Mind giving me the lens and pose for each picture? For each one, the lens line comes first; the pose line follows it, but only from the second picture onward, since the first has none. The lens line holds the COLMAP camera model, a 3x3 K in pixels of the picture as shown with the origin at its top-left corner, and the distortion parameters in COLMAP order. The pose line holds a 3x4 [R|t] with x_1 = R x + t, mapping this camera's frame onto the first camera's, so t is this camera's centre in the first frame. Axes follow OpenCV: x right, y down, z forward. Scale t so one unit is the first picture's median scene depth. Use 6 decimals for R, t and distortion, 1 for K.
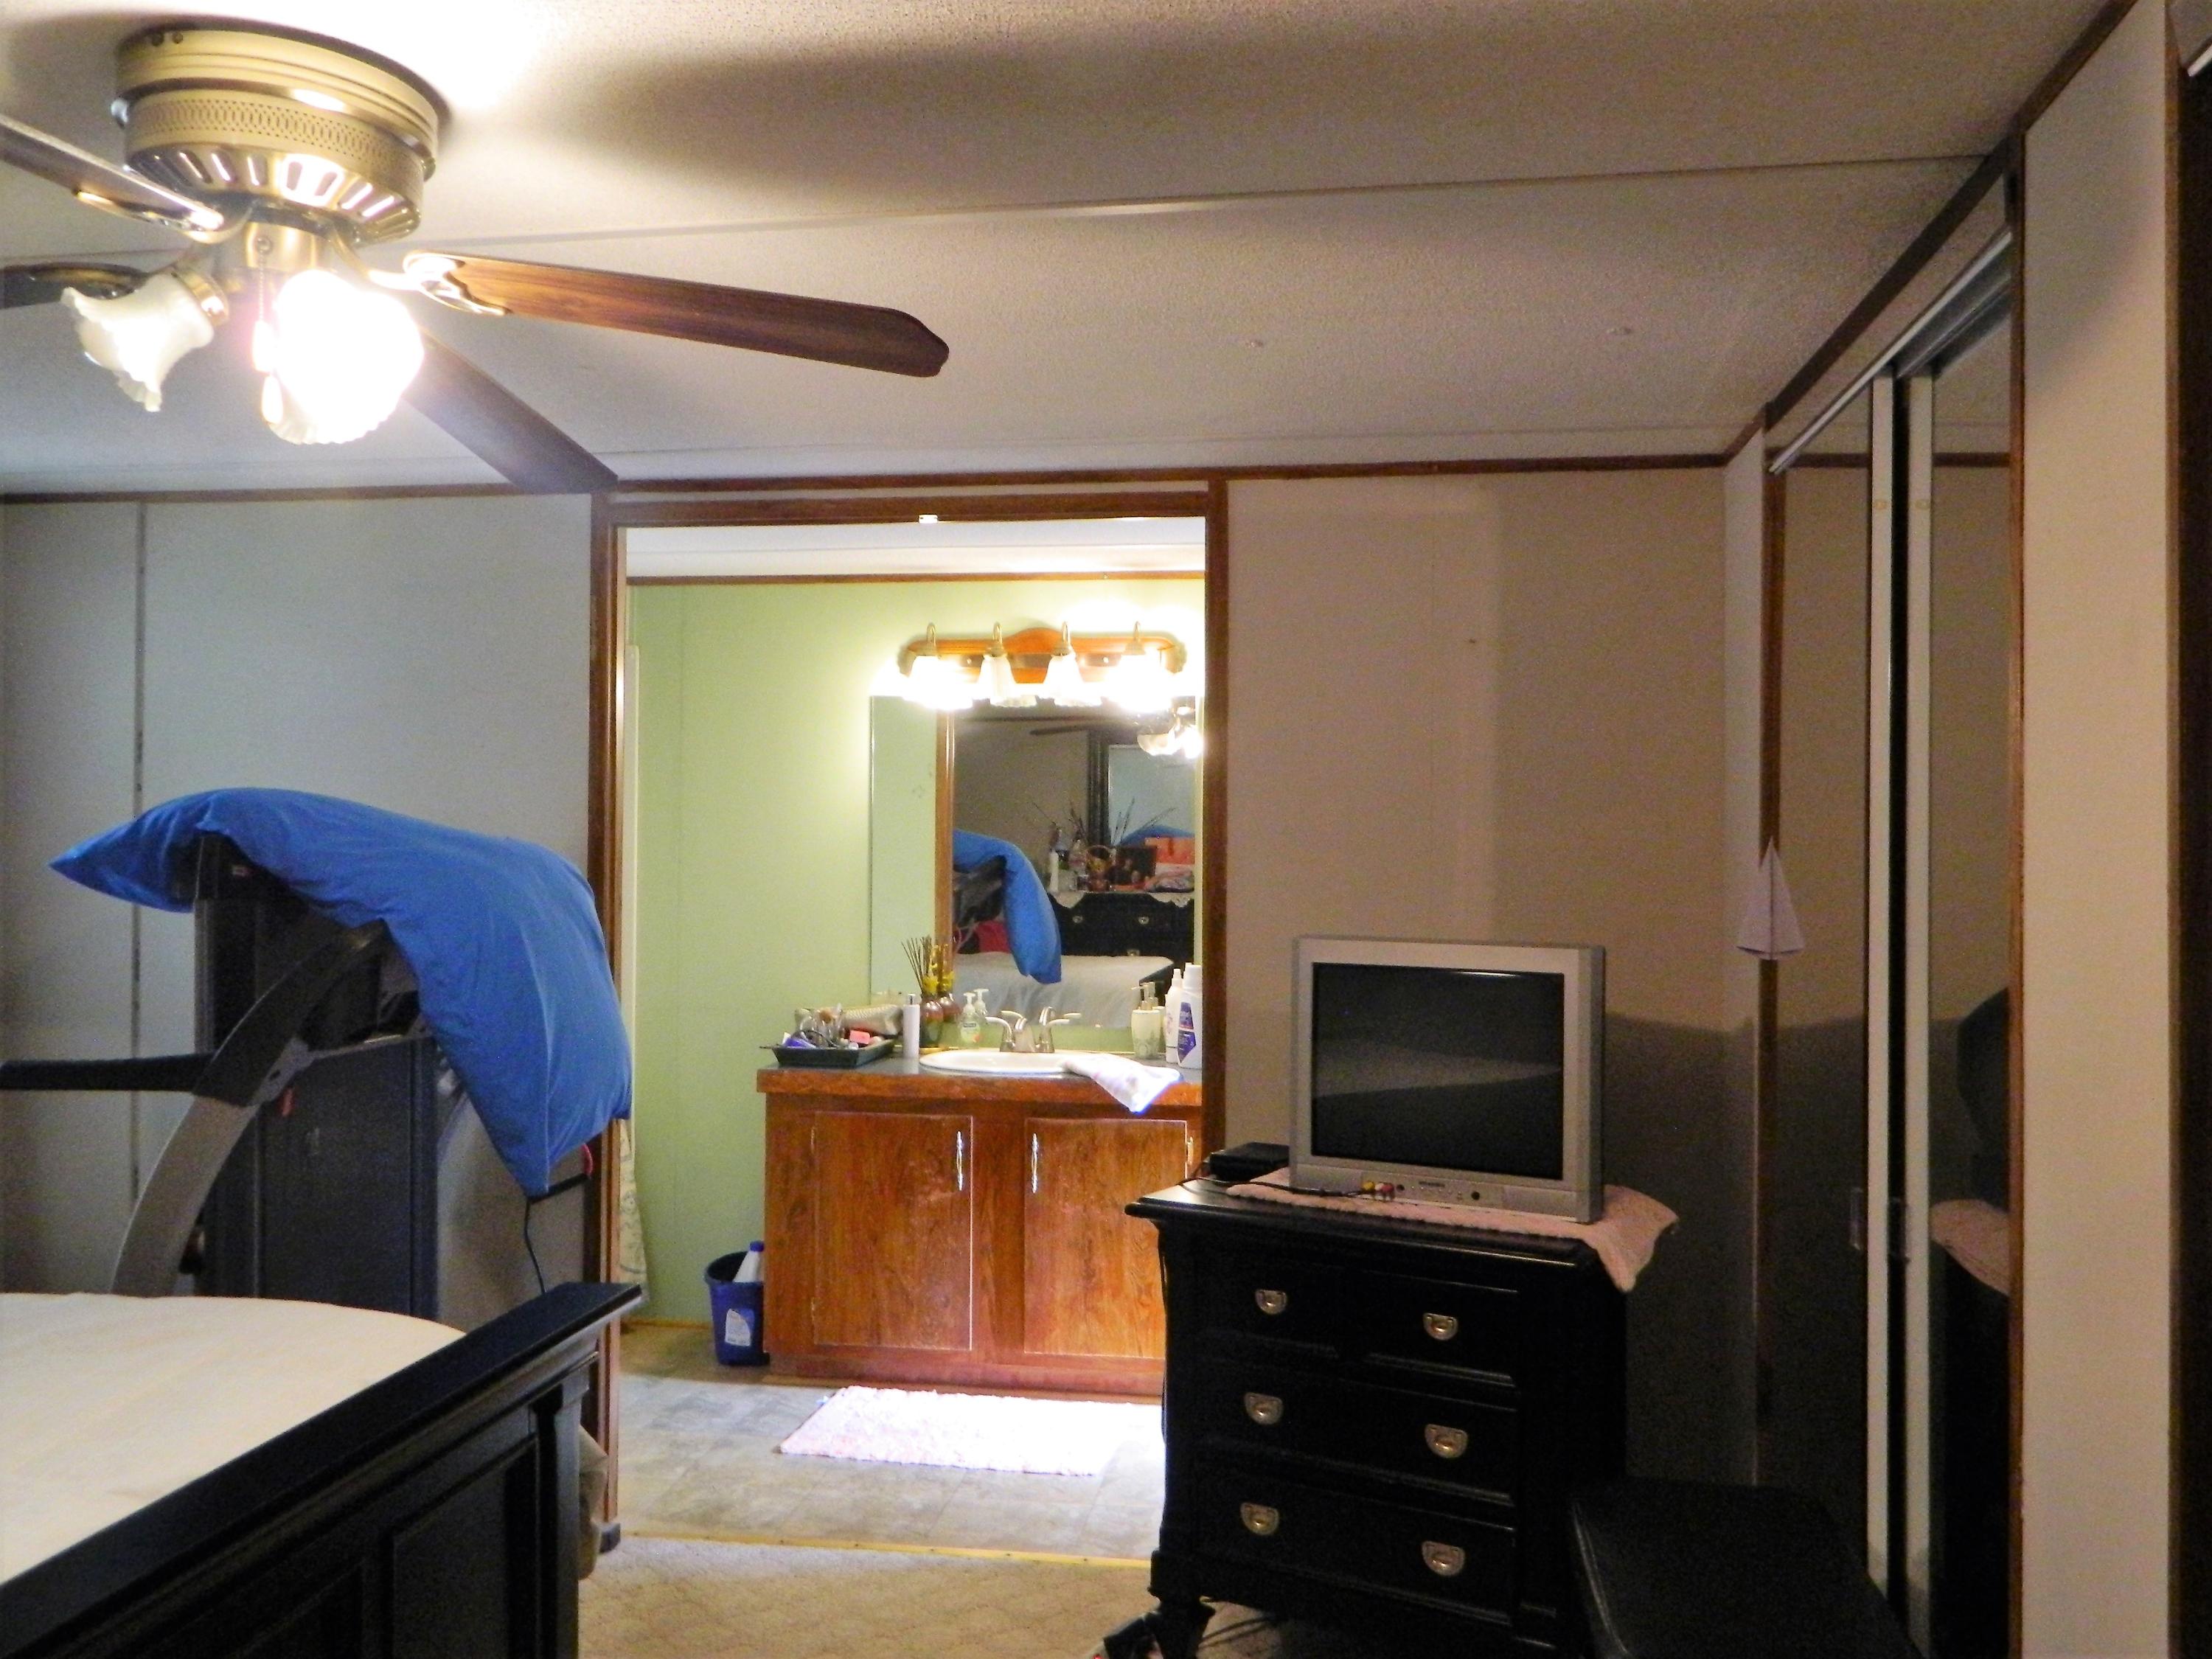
lens RADIAL K [[1830.6, 0, 1093.3], [0, 1830.6, 822.7], [0, 0, 1]] dist [-0.004483, 0.004843]
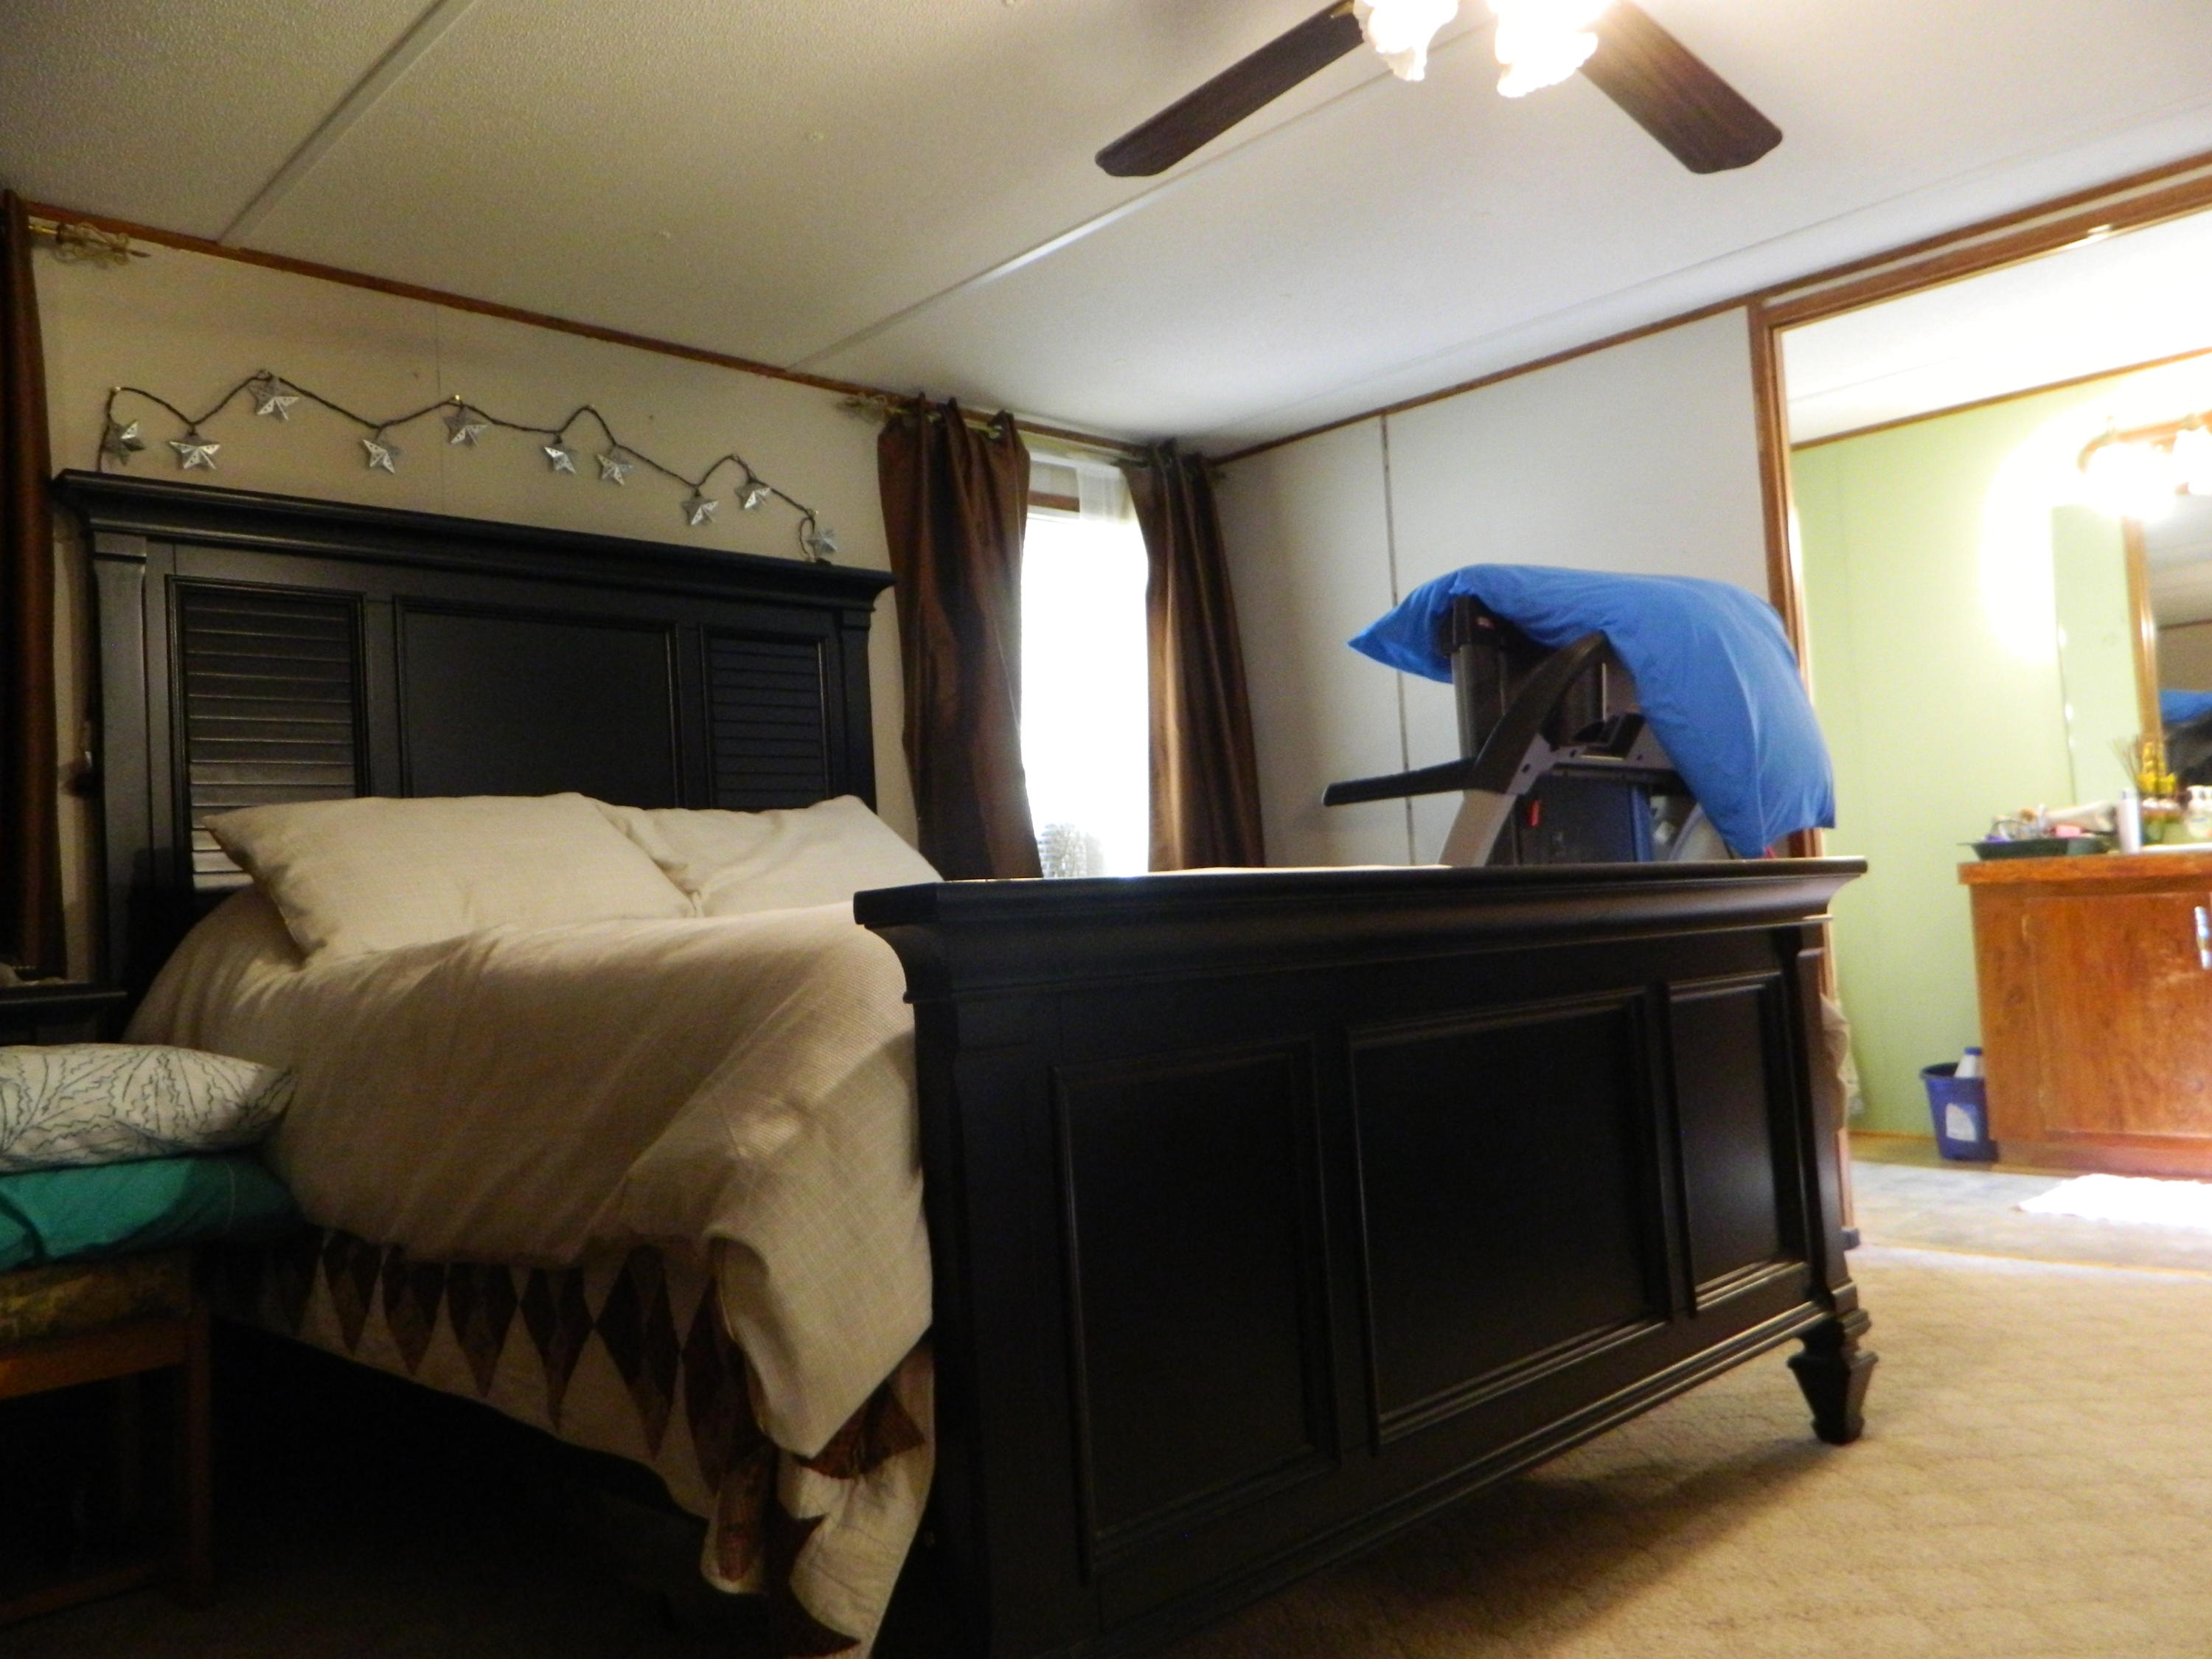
lens RADIAL K [[1668.8, 0, 1118.4], [0, 1668.8, 827.9], [0, 0, 1]] dist [0.022391, -0.014806]
pose [[0.805598, -0.085693, -0.586232, -0.009610], [0.066295, 0.996309, -0.054534, 0.137587], [0.588742, 0.005069, 0.808305, -0.039584]]
